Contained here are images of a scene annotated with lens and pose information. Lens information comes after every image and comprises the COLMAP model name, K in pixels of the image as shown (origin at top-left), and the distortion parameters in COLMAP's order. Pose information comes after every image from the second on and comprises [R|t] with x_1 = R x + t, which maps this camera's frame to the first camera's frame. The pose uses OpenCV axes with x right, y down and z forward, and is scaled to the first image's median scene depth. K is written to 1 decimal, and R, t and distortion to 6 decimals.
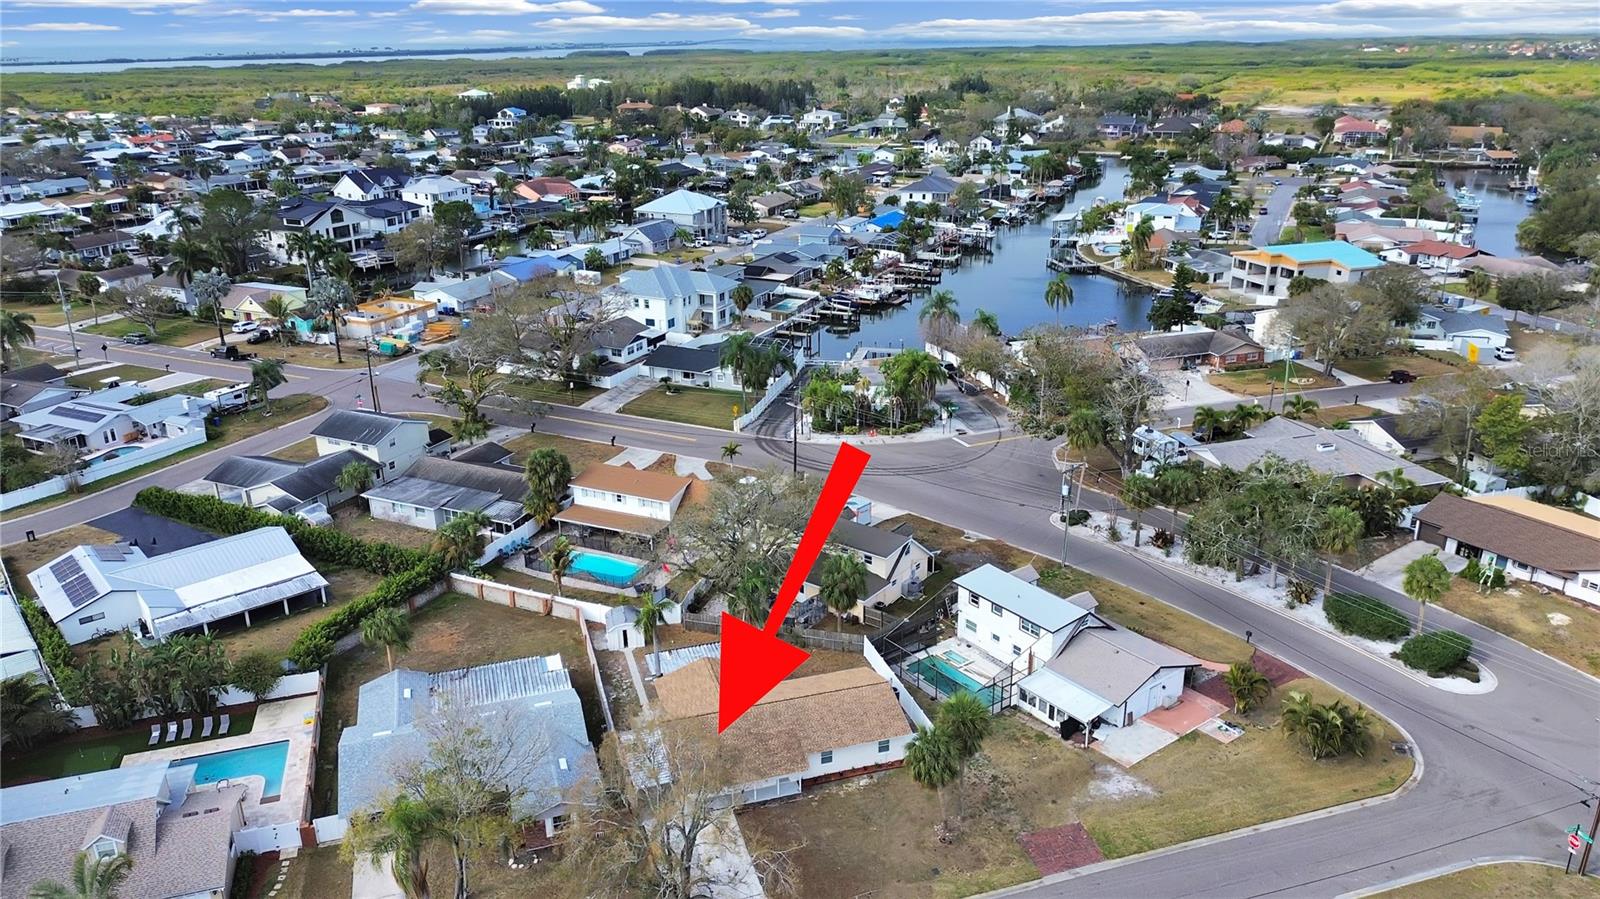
lens RADIAL K [[1120.3, 0, 802.9], [0, 1120.3, 445.4], [0, 0, 1]] dist [0.068303, -0.068359]
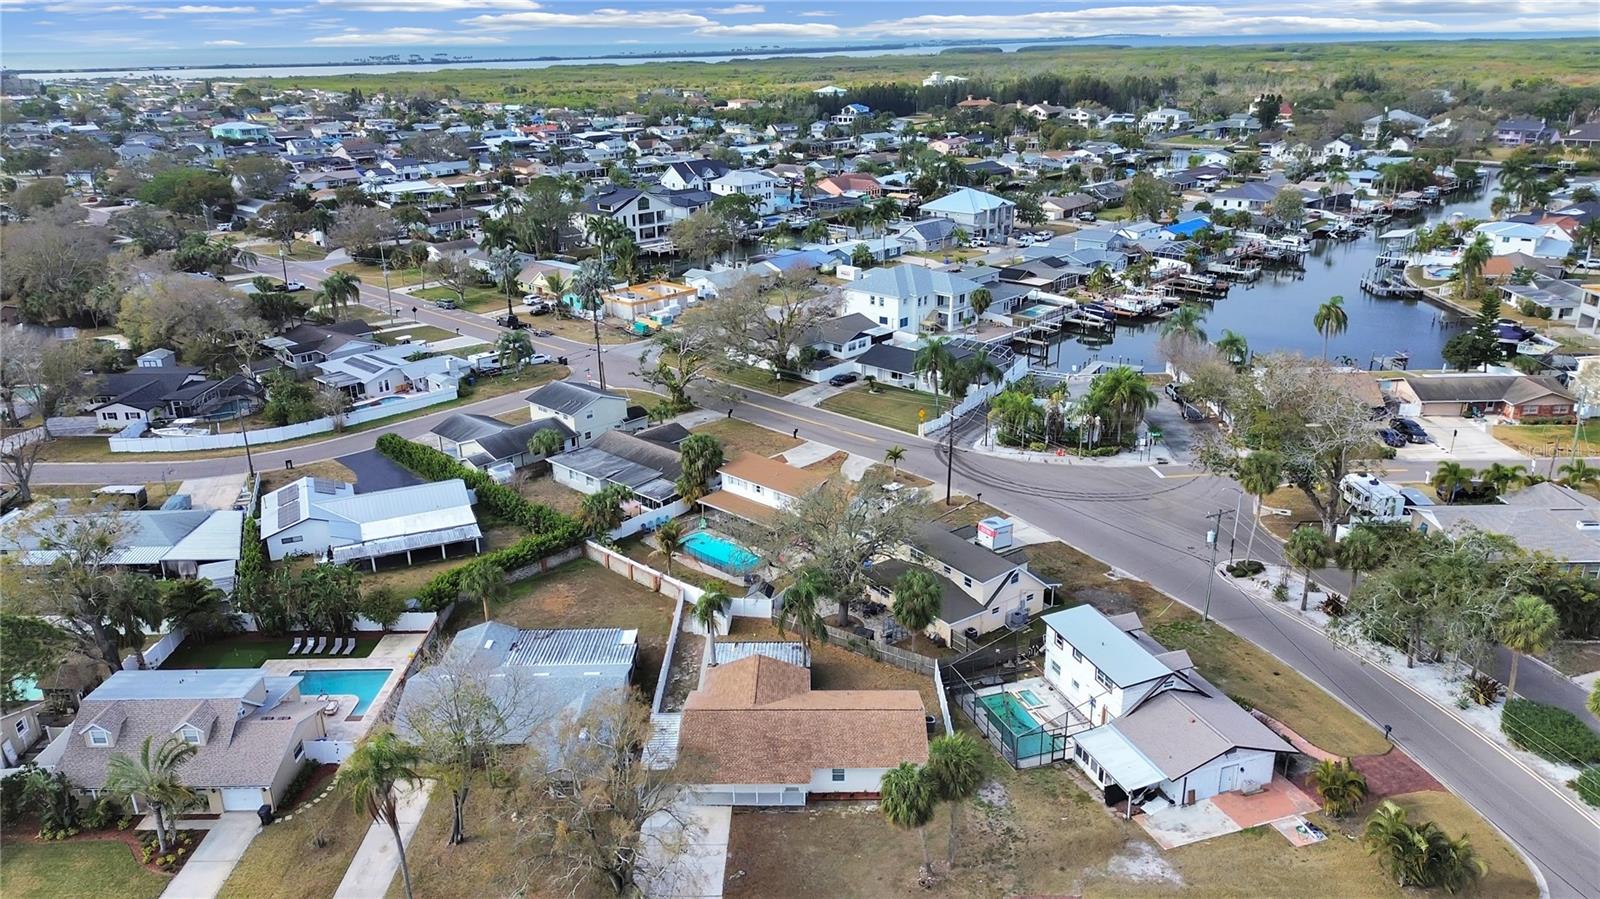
lens RADIAL K [[1120.3, 0, 805.4], [0, 1120.3, 454.6], [0, 0, 1]] dist [0.068303, -0.068359]
pose [[0.951354, 0.104429, -0.289862, 0.133688], [-0.101547, 0.994516, 0.025009, -0.010949], [0.290884, 0.005642, 0.956742, 0.030811]]
